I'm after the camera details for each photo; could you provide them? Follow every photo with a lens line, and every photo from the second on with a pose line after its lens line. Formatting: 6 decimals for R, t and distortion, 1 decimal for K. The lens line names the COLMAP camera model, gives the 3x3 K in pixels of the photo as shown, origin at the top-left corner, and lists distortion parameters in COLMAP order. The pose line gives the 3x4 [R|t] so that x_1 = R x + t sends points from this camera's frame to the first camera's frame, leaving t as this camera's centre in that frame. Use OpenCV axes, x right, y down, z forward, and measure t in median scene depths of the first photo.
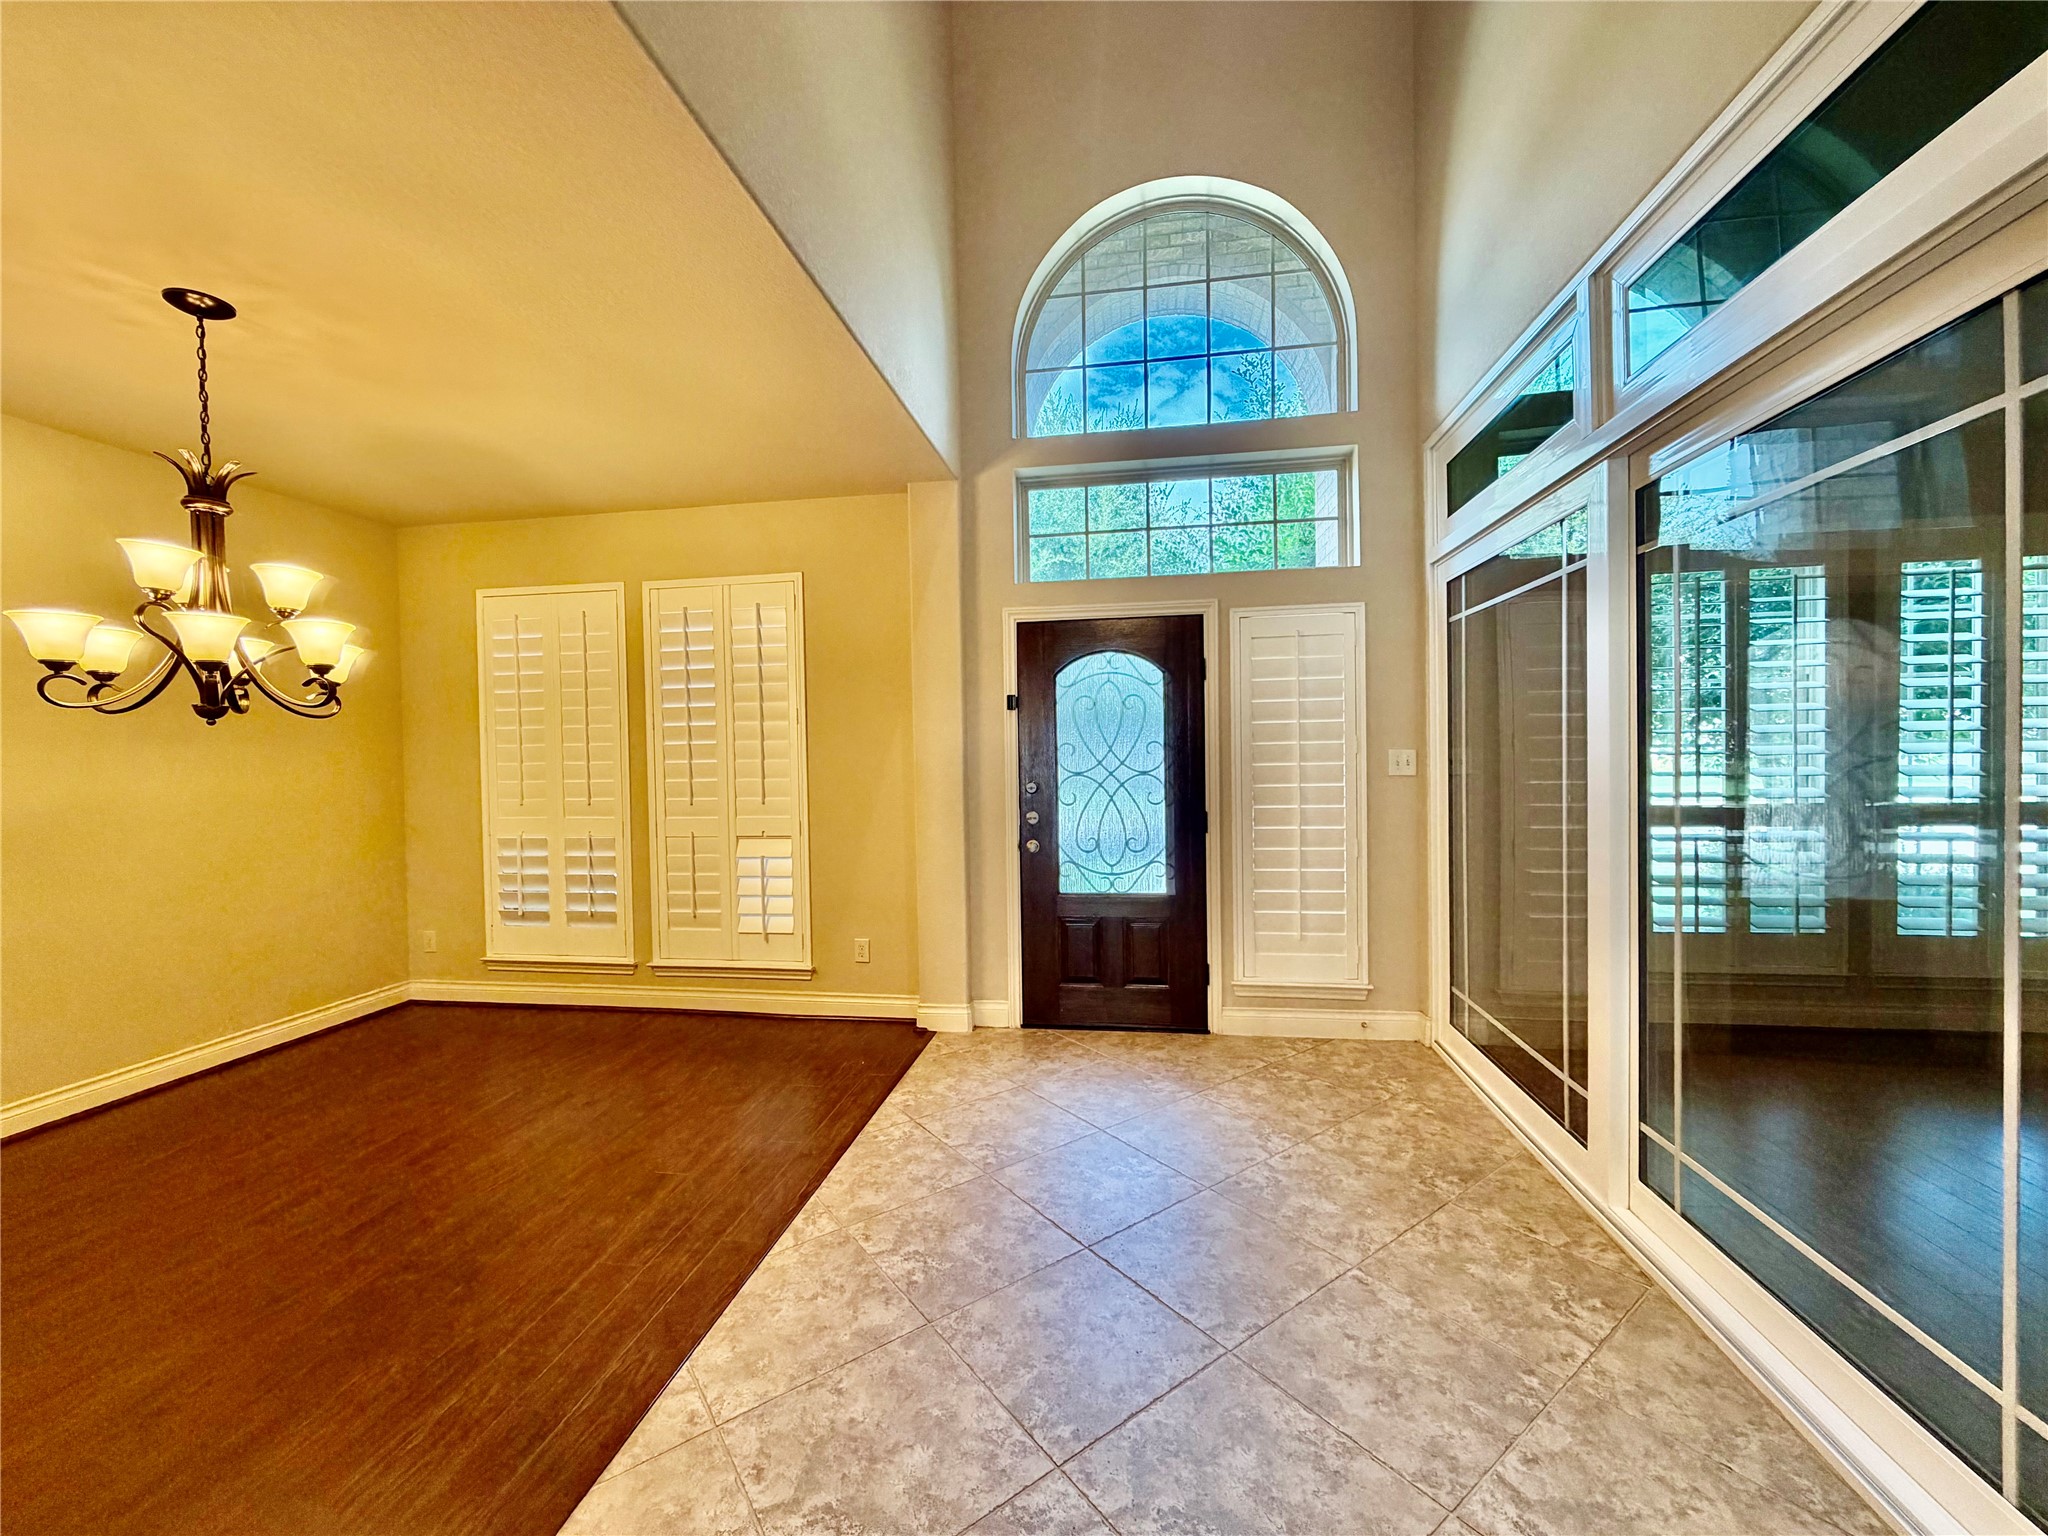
lens RADIAL K [[813.8, 0, 1020.6], [0, 813.8, 760.6], [0, 0, 1]] dist [0.000253, 0.000712]
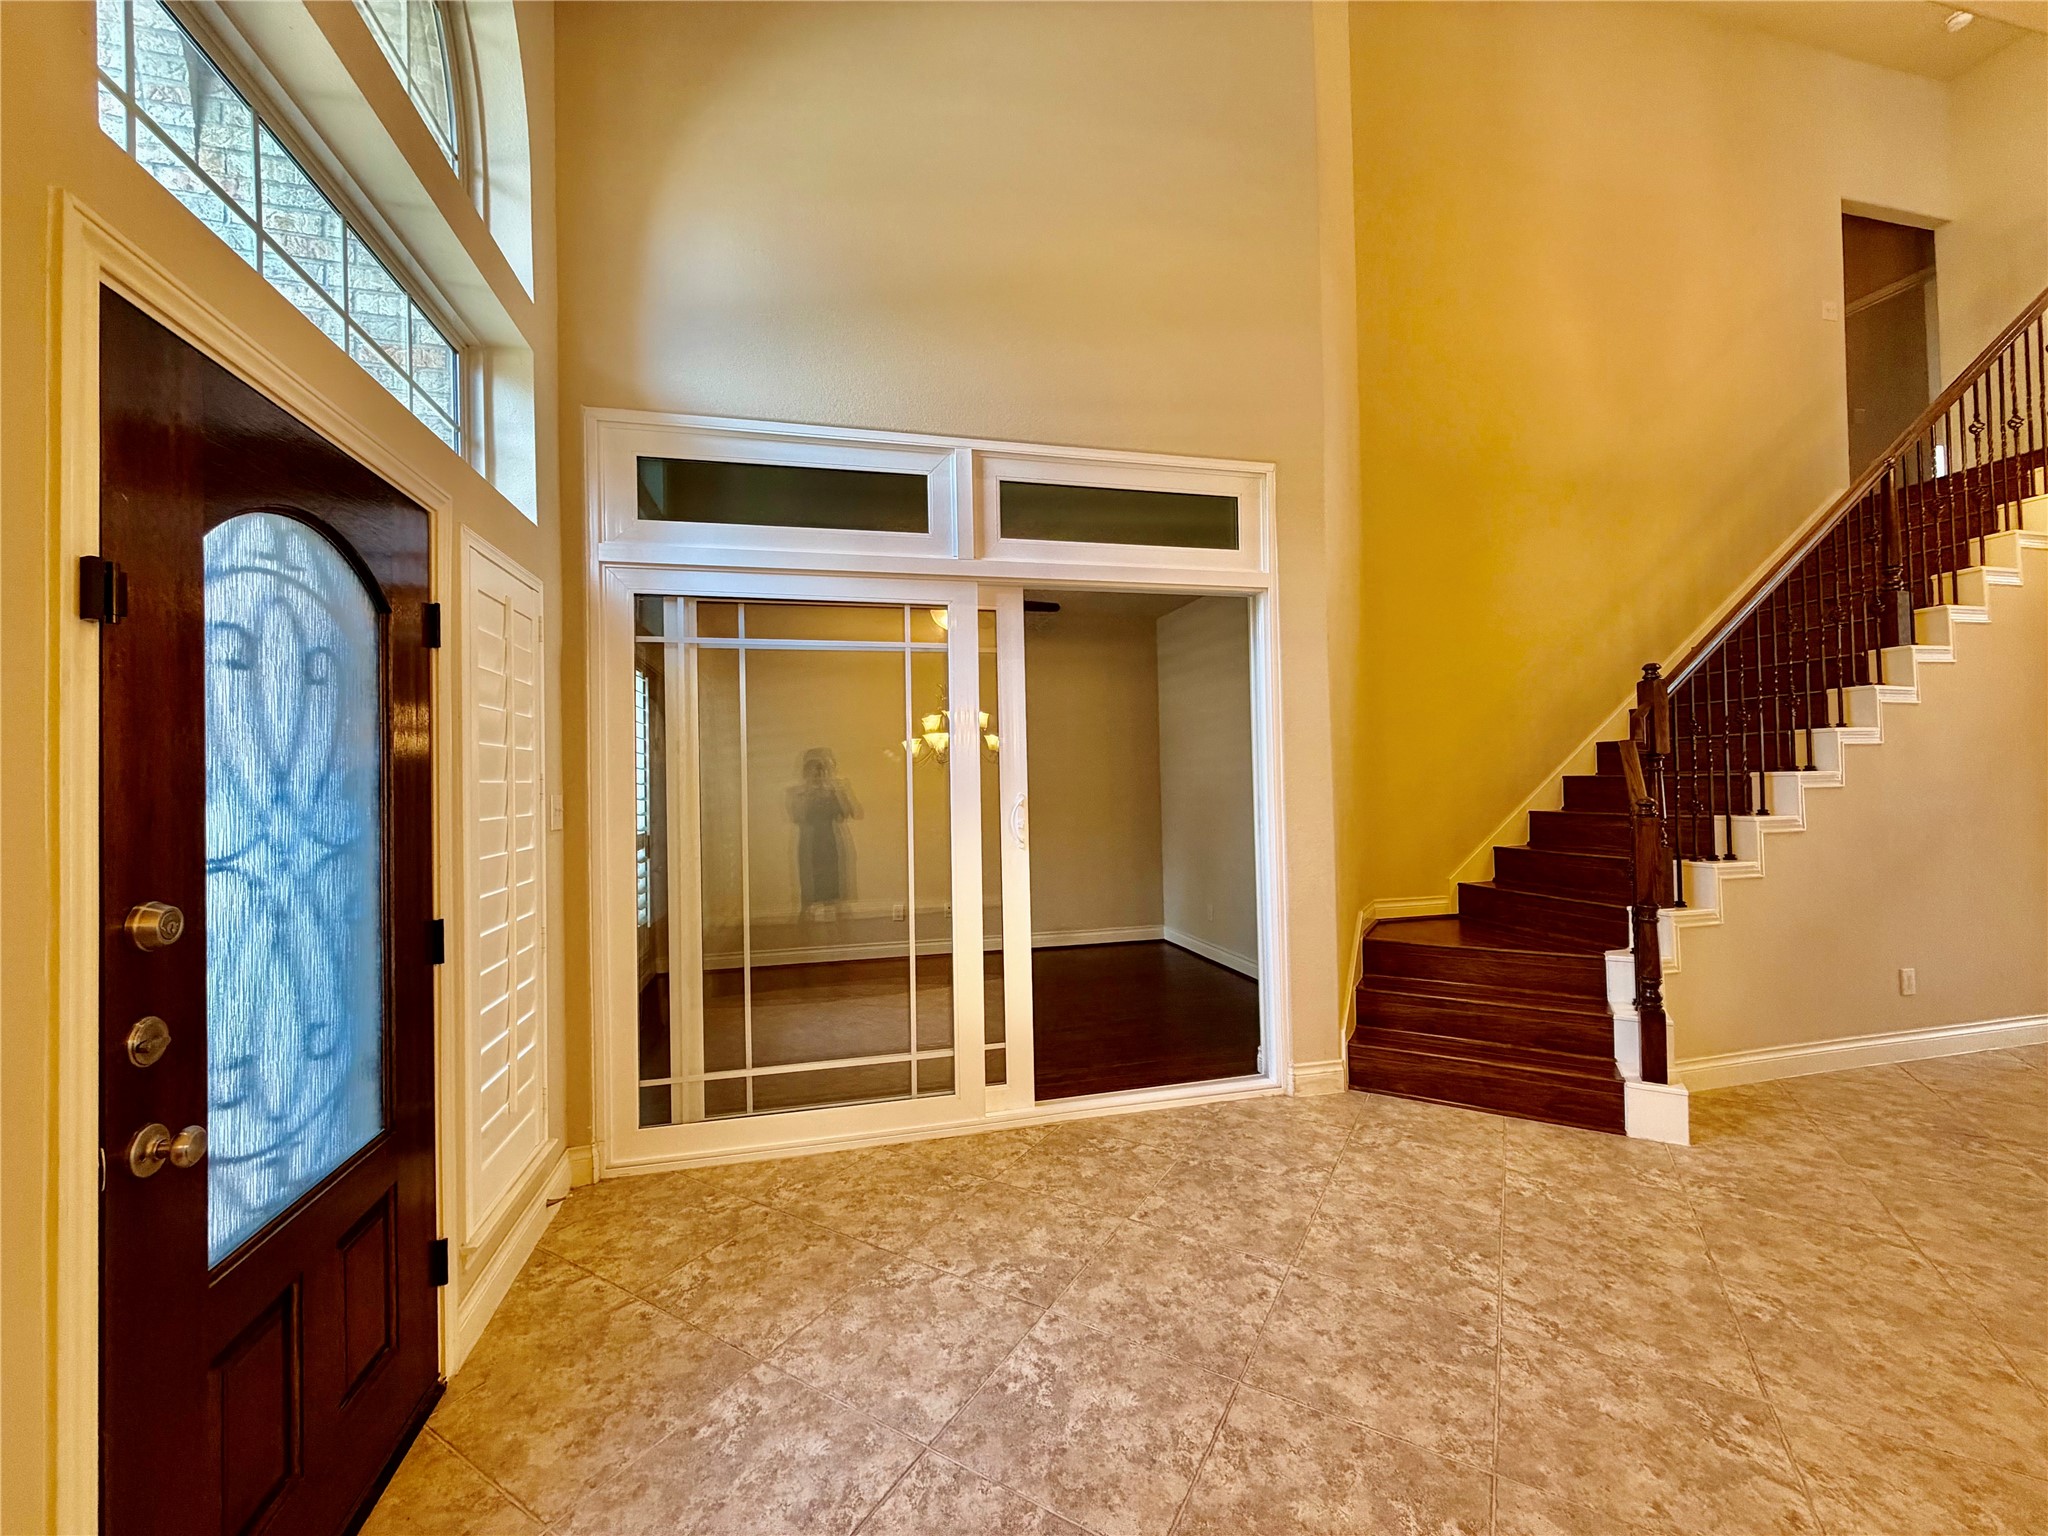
lens RADIAL K [[813.8, 0, 1025.7], [0, 813.8, 766.8], [0, 0, 1]] dist [0.000253, 0.000712]
pose [[-0.390061, 0.042986, 0.919785, -0.498865], [0.035098, 0.998878, -0.031798, 0.001400], [-0.920120, 0.019880, -0.391132, 1.226851]]
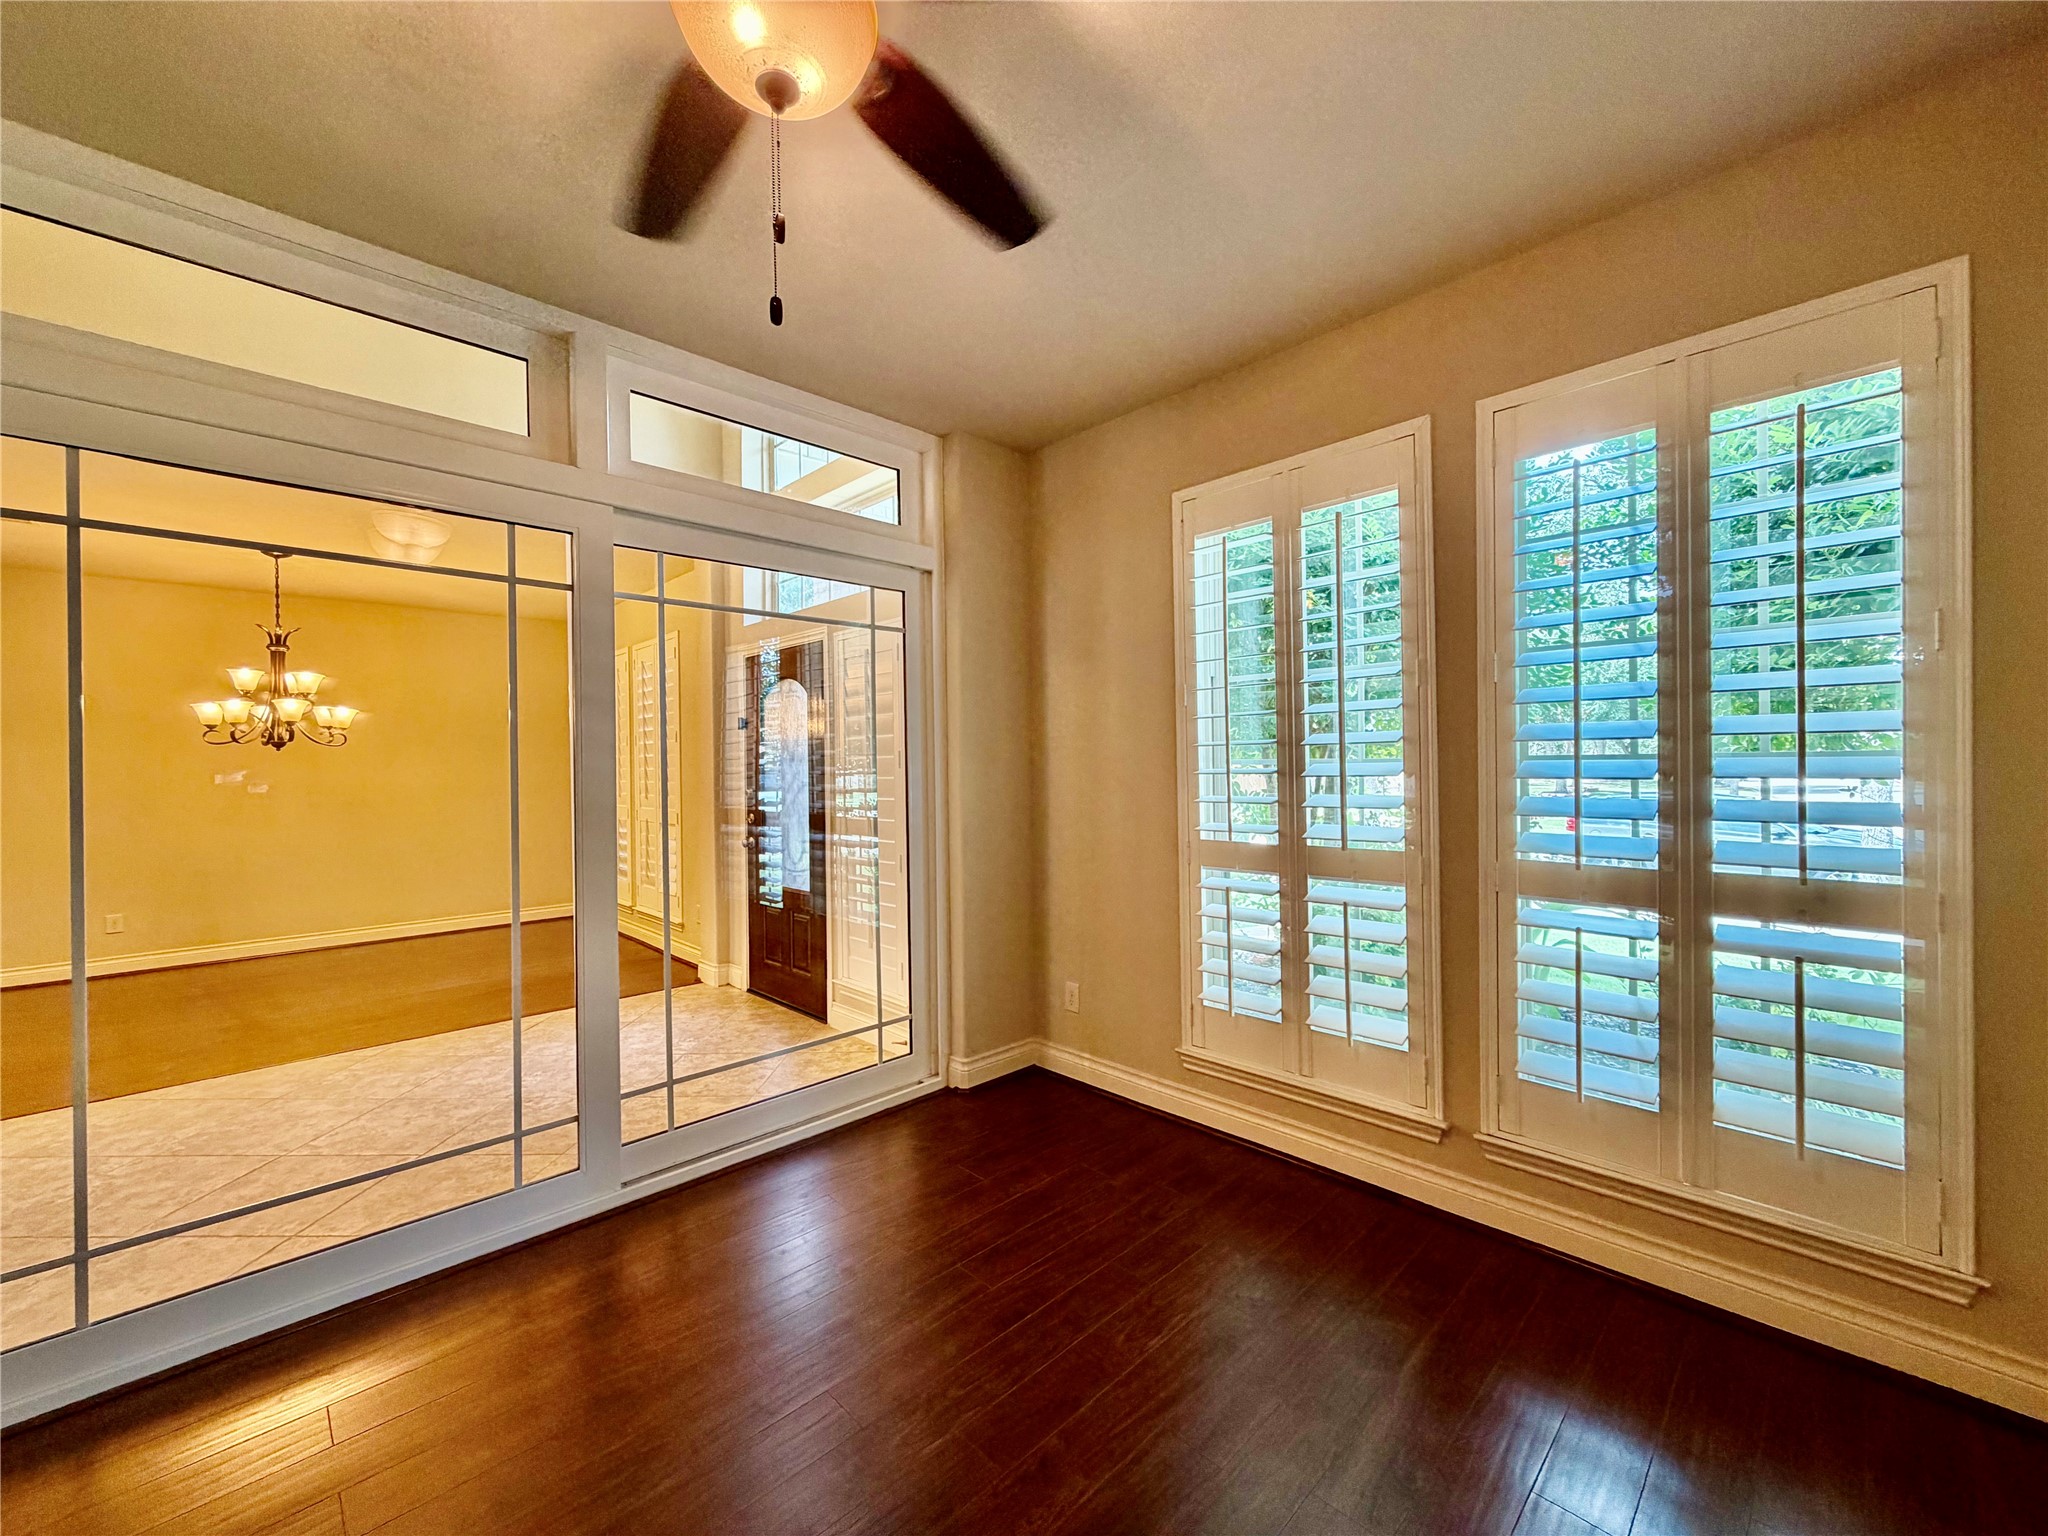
lens RADIAL K [[813.8, 0, 1026.2], [0, 813.8, 770.3], [0, 0, 1]] dist [0.000253, 0.000712]
pose [[0.800025, 0.013713, -0.599811, 1.557975], [-0.008457, 0.999897, 0.011579, -0.029392], [0.599908, -0.004191, 0.800058, 0.407071]]
